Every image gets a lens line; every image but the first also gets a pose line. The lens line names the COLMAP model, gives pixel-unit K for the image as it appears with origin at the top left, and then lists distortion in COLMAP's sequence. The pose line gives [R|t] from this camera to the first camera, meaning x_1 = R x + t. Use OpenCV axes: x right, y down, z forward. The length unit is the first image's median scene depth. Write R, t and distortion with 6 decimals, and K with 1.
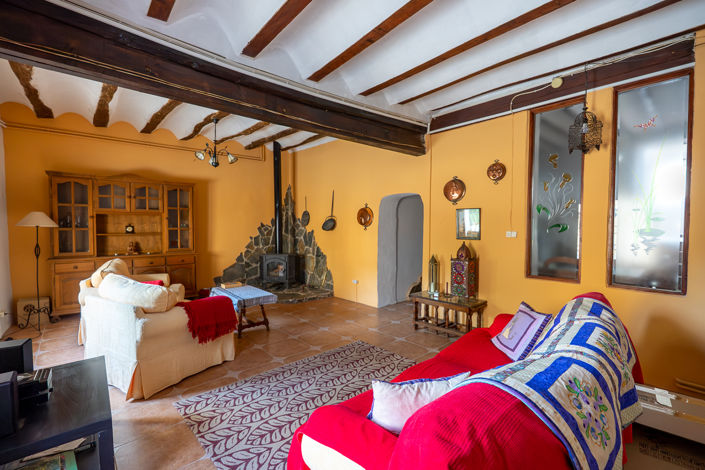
lens RADIAL K [[312.4, 0, 352.5], [0, 312.4, 235.0], [0, 0, 1]] dist [-0.002826, -0.000416]
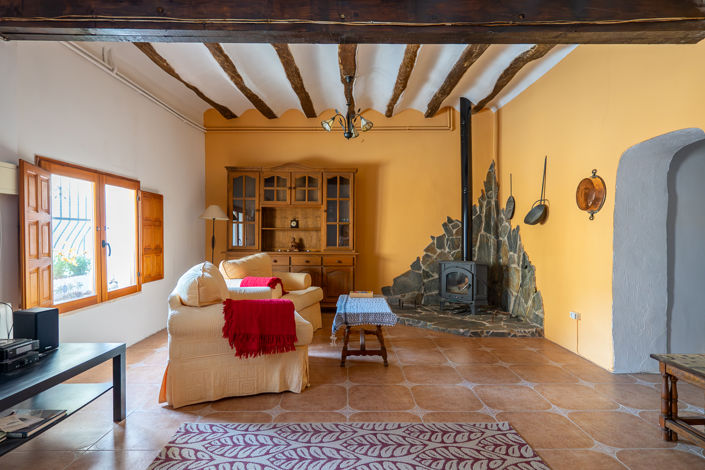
lens RADIAL K [[396.1, 0, 352.5], [0, 396.1, 235.0], [0, 0, 1]] dist [-0.001285, 0.000713]
pose [[0.749582, 0.002791, -0.661905, 0.180173], [-0.023700, 0.999463, -0.022626, 0.034952], [0.661487, 0.032647, 0.749246, 0.232234]]
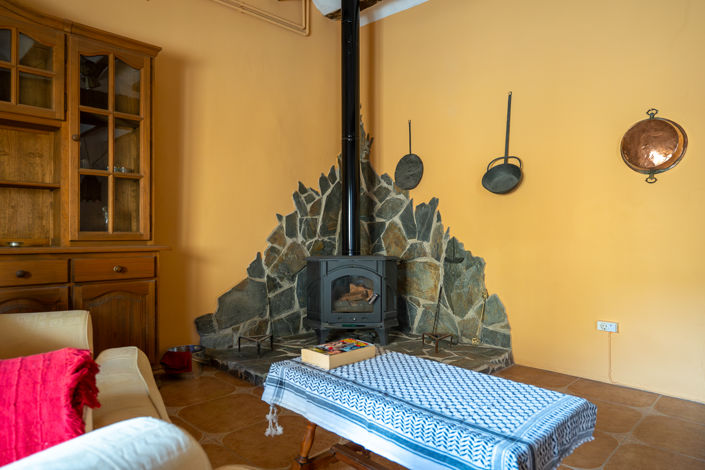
lens RADIAL K [[454.4, 0, 352.5], [0, 454.4, 235.0], [0, 0, 1]] dist [-0.000951, -0.000483]
pose [[0.998192, 0.003702, 0.059984, -0.329505], [-0.002239, 0.999699, -0.024445, 0.057611], [-0.060057, 0.024266, 0.997900, 0.504119]]
